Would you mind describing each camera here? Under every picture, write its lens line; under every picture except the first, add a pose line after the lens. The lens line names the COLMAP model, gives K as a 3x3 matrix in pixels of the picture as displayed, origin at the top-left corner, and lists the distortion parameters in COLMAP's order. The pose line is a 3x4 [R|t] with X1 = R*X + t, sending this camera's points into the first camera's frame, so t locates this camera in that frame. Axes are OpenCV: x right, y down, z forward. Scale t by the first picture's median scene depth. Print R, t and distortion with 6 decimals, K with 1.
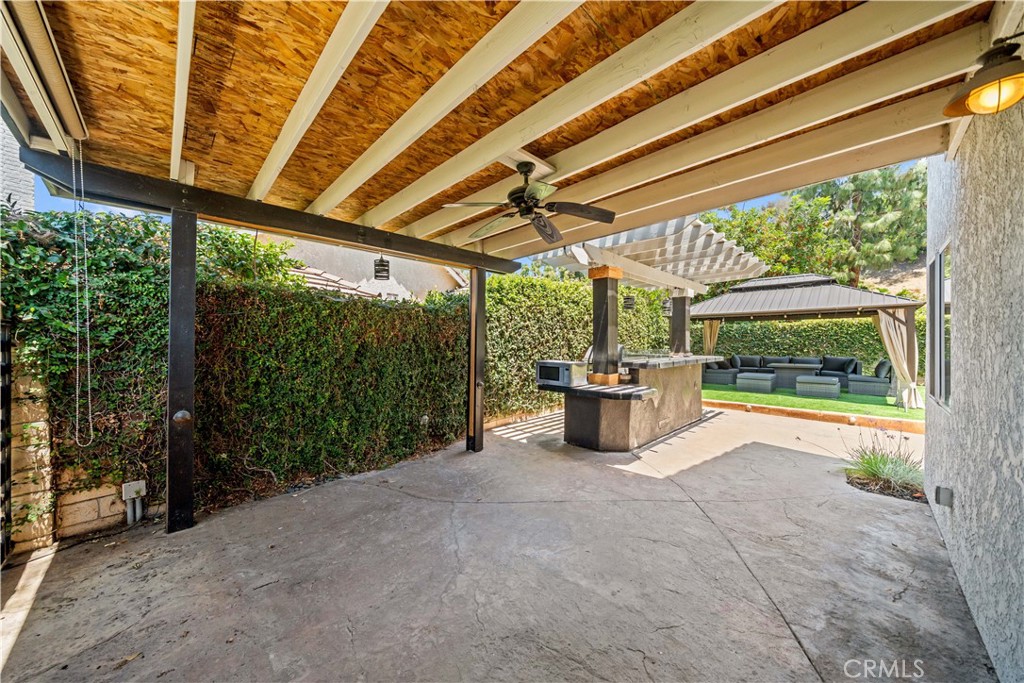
lens RADIAL K [[357.4, 0, 507.2], [0, 357.4, 344.1], [0, 0, 1]] dist [-0.003236, 0.000042]
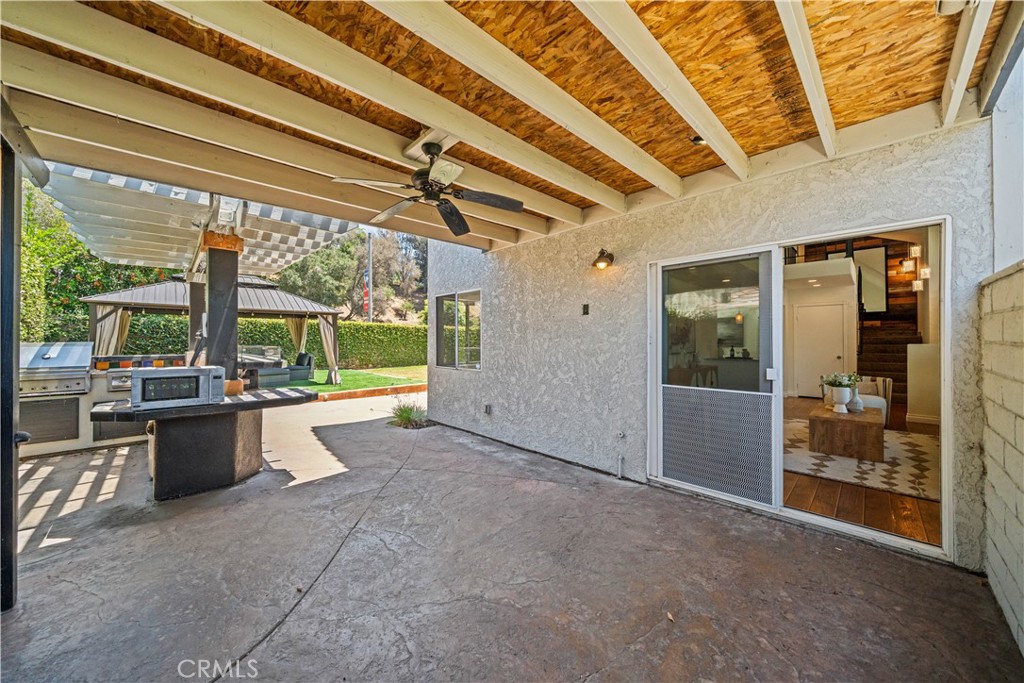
lens RADIAL K [[357.4, 0, 504.0], [0, 357.4, 337.9], [0, 0, 1]] dist [-0.003236, 0.000042]
pose [[0.016028, 0.004770, 0.999860, -0.566134], [0.005936, 0.999971, -0.004866, 0.004225], [-0.999854, 0.006013, 0.015999, 0.517130]]
